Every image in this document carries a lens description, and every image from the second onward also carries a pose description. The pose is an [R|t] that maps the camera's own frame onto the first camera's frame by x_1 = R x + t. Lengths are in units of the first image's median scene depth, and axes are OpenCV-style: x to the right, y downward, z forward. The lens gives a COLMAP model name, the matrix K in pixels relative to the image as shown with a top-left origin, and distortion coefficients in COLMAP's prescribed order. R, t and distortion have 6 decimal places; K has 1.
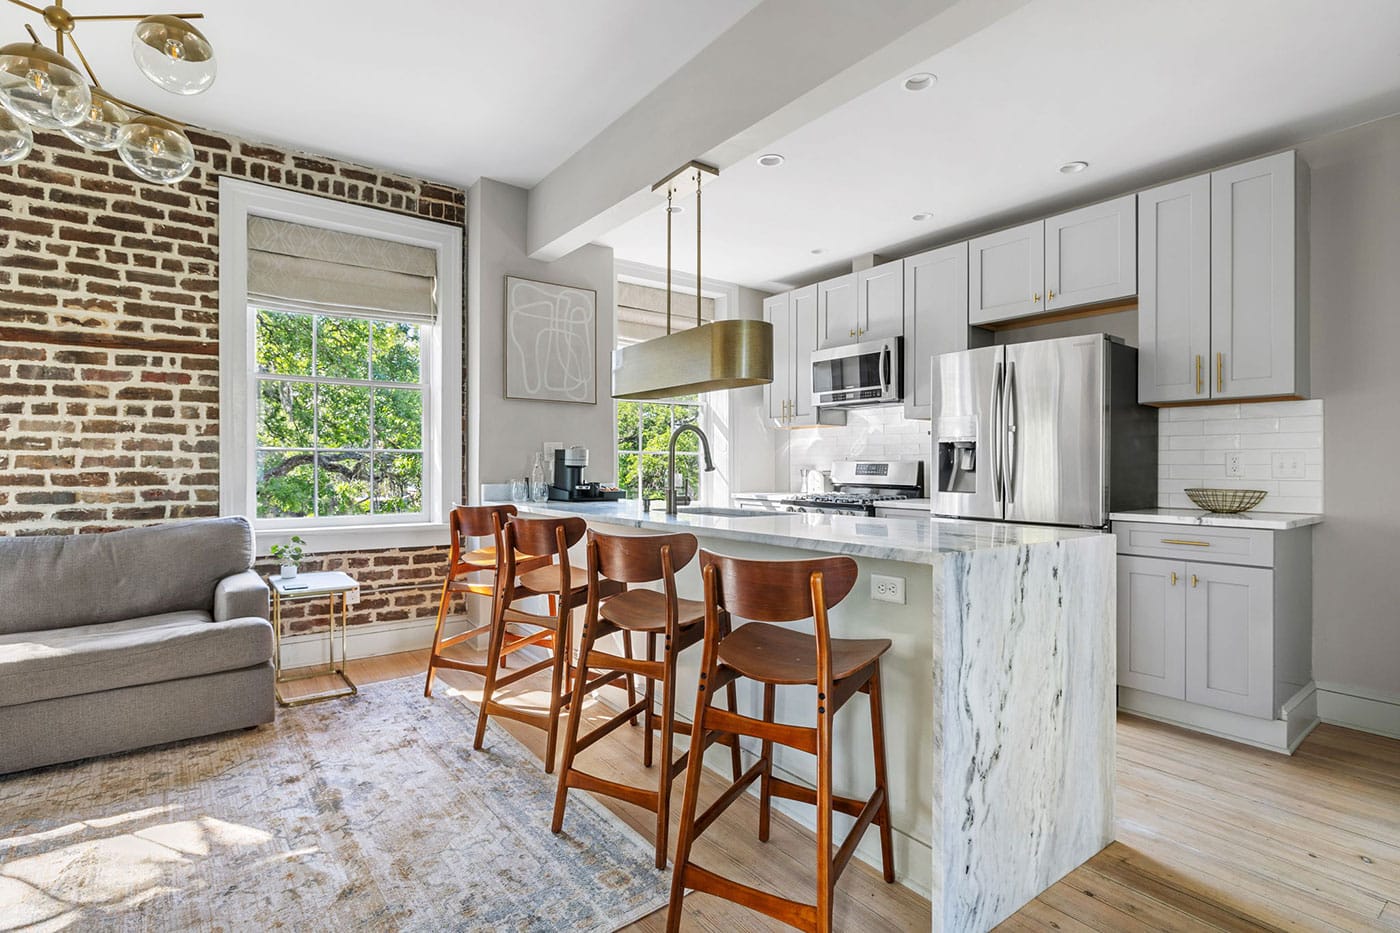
lens RADIAL K [[679.6, 0, 701.9], [0, 679.6, 463.7], [0, 0, 1]] dist [-0.001964, 0.000602]
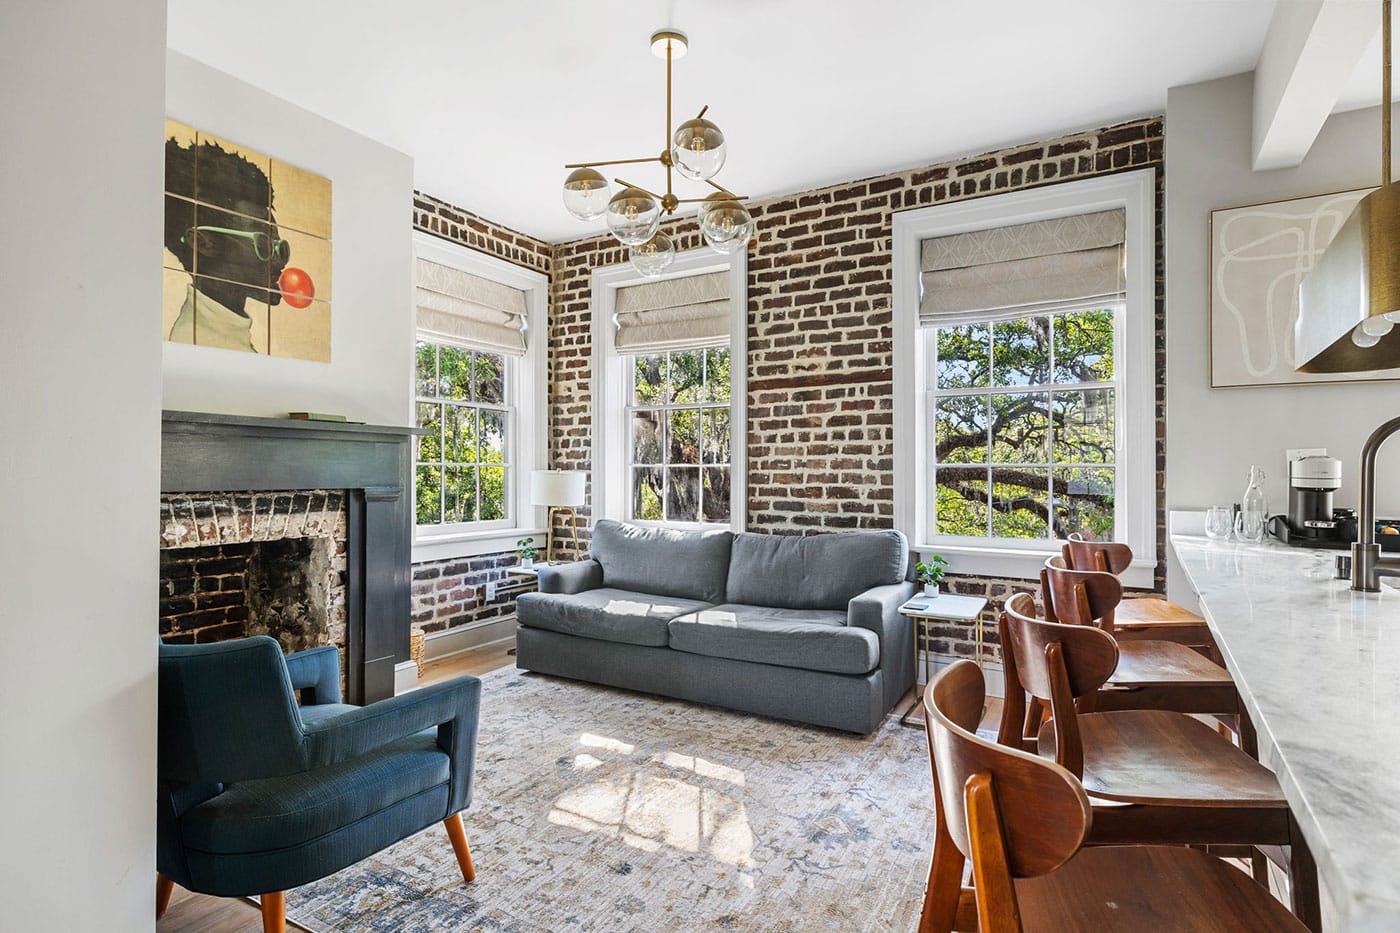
lens RADIAL K [[719.1, 0, 703.2], [0, 719.1, 465.5], [0, 0, 1]] dist [-0.004254, 0.000774]
pose [[0.377090, -0.008810, -0.926135, 0.236337], [0.002303, 0.999961, -0.008574, -0.014722], [0.926174, 0.001100, 0.377095, 0.297965]]
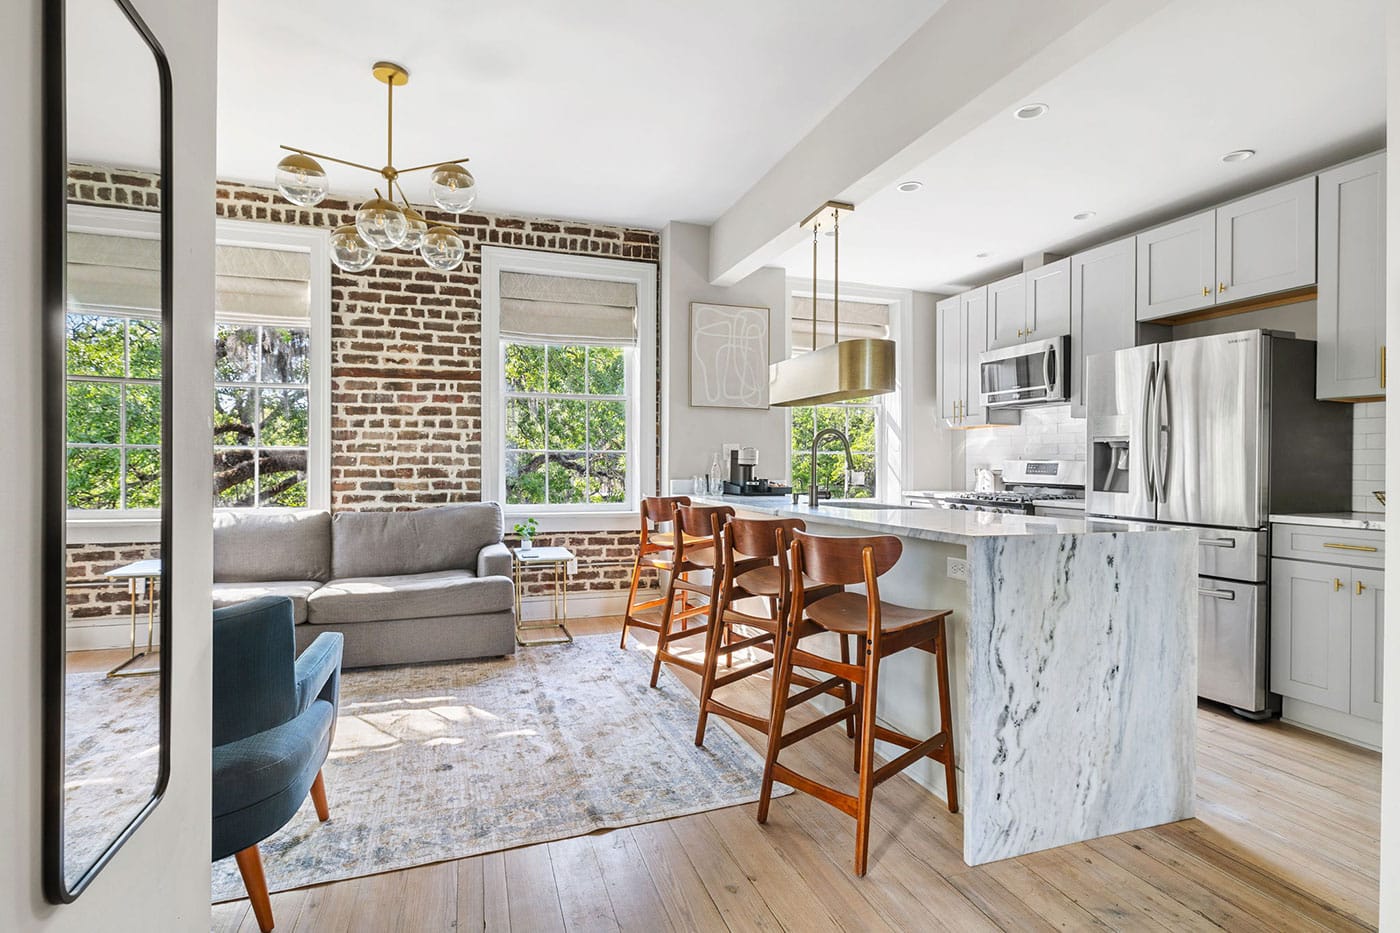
lens RADIAL K [[693.0, 0, 706.2], [0, 693.0, 463.5], [0, 0, 1]] dist [-0.006850, -0.000075]
pose [[0.952142, 0.002331, -0.305648, 0.125627], [-0.001783, 0.999996, 0.002072, -0.000870], [0.305652, -0.001427, 0.952142, -0.159101]]
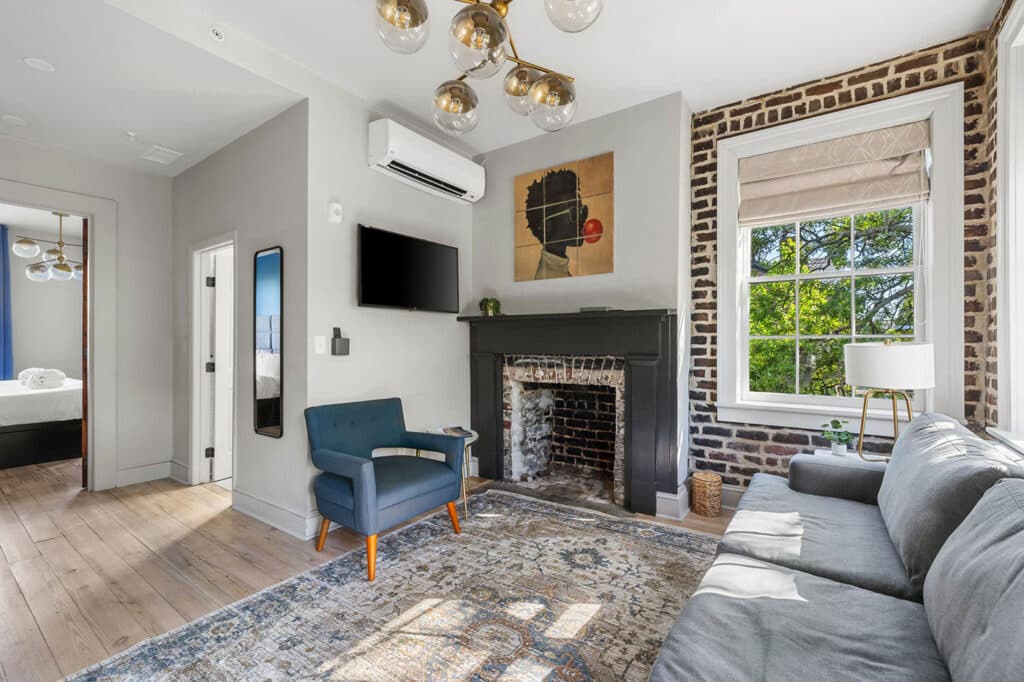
lens RADIAL K [[439.8, 0, 510.8], [0, 439.8, 343.2], [0, 0, 1]] dist [0.001277, 0.000295]
pose [[-0.956310, -0.002684, -0.292341, -0.417835], [-0.000502, 0.999971, -0.007539, -0.010486], [0.292353, -0.007062, -0.956284, 1.029917]]
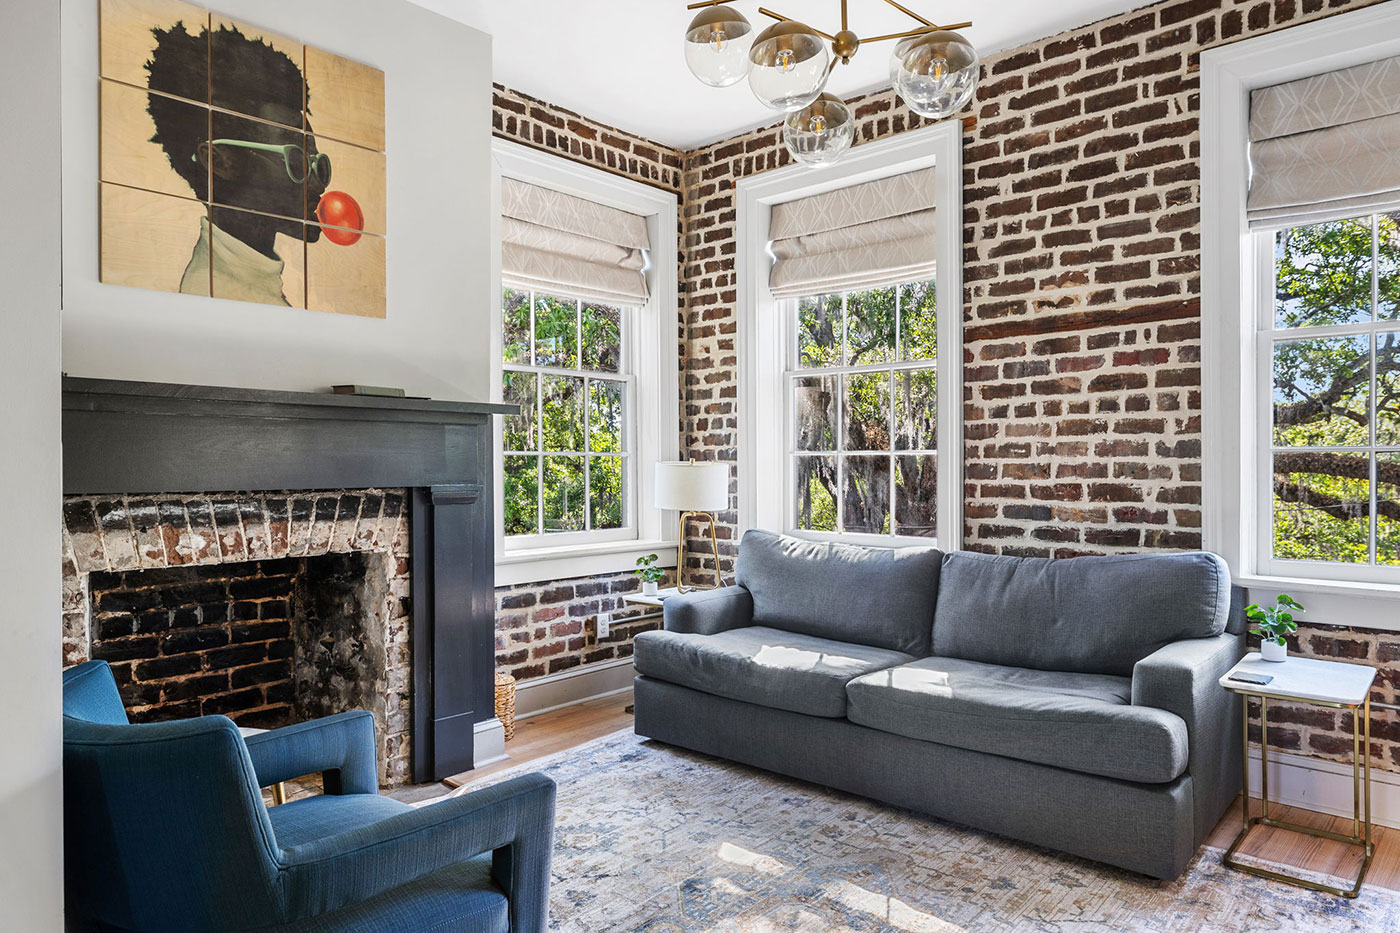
lens RADIAL K [[923.2, 0, 703.6], [0, 923.2, 471.0], [0, 0, 1]] dist [-0.001405, 0.000320]
pose [[0.184195, 0.005949, -0.982872, 0.115391], [0.007681, 0.999942, 0.007492, -0.013531], [0.982860, -0.008929, 0.184139, 0.341431]]
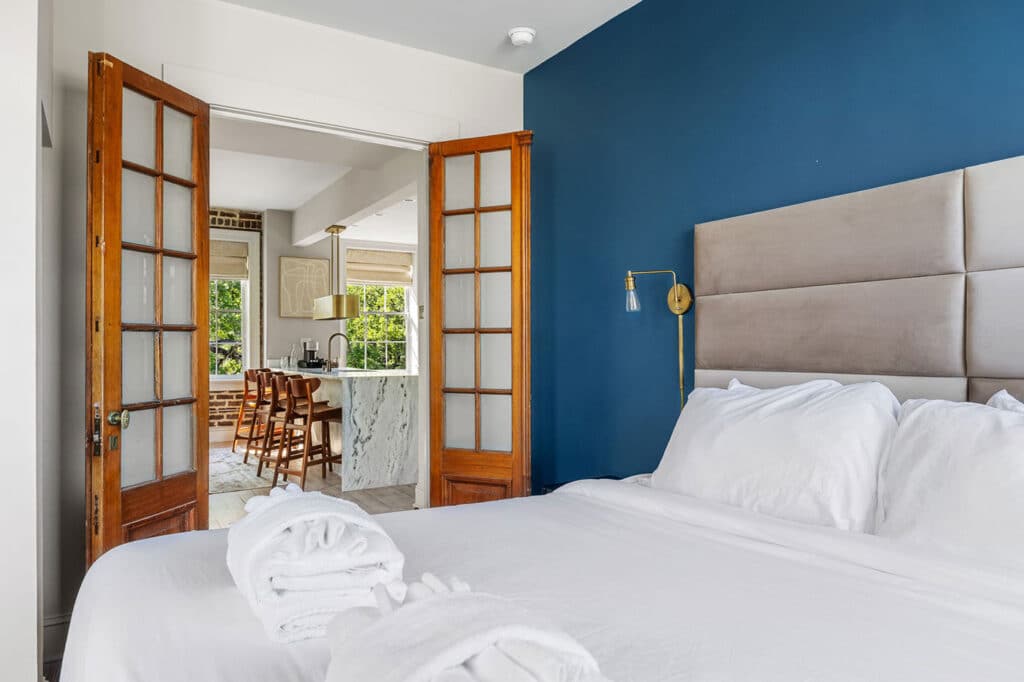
lens RADIAL K [[657.2, 0, 514.1], [0, 657.2, 334.5], [0, 0, 1]] dist [-0.000516, 0.000185]
pose [[0.995686, -0.007668, -0.092468, 0.713516], [0.006587, 0.999906, -0.011997, -0.020027], [0.092552, 0.011336, 0.995643, -1.073930]]
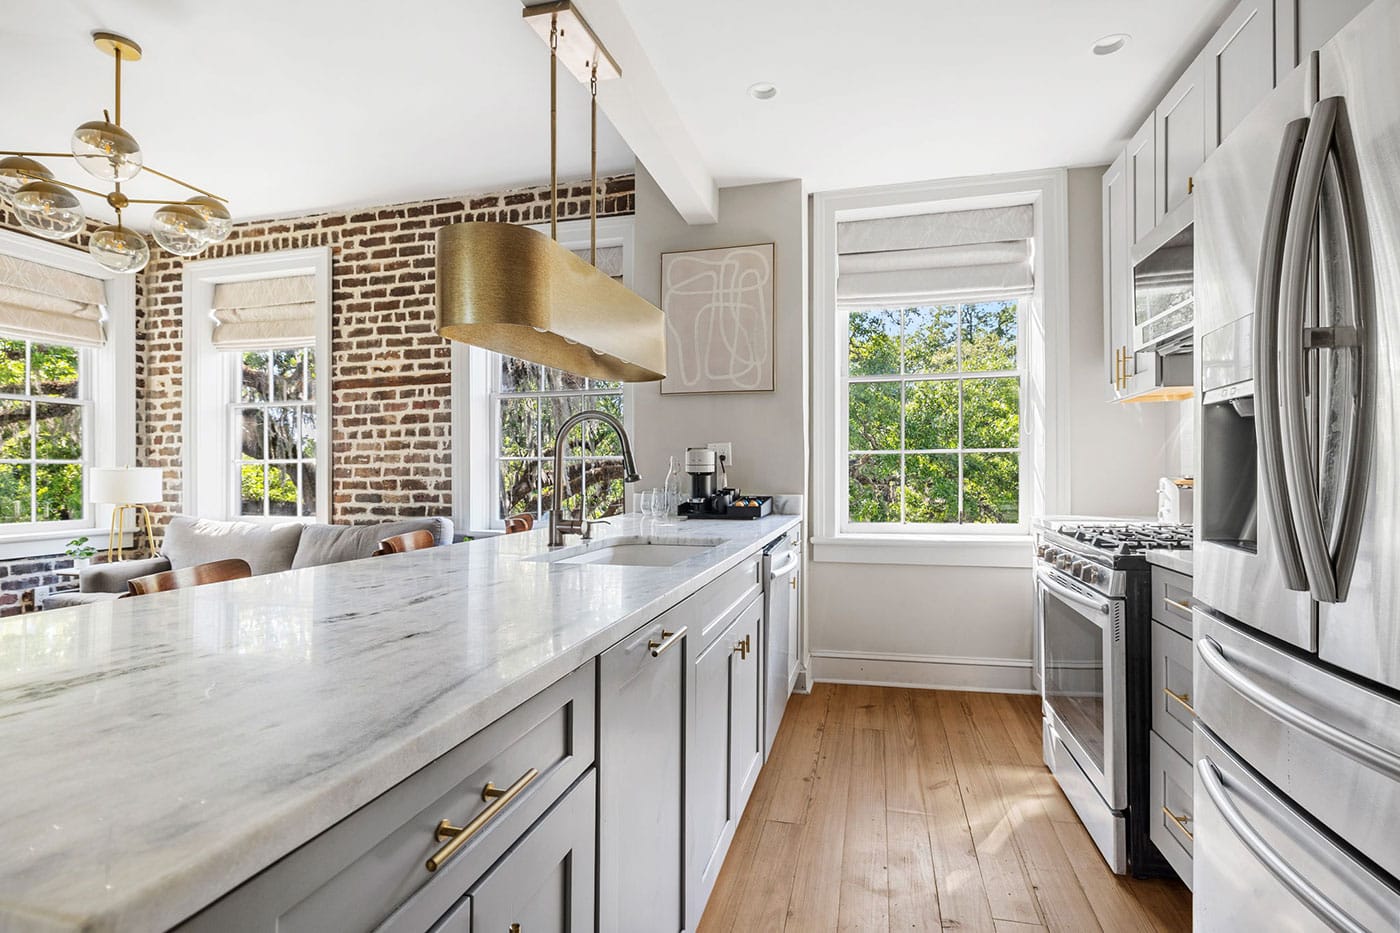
lens RADIAL K [[679.6, 0, 701.9], [0, 679.6, 463.7], [0, 0, 1]] dist [-0.001964, 0.000602]
pose [[0.623431, -0.015600, -0.781723, 0.512818], [0.011378, 0.999876, -0.010879, 0.002409], [0.781796, -0.002112, 0.623531, 0.610162]]
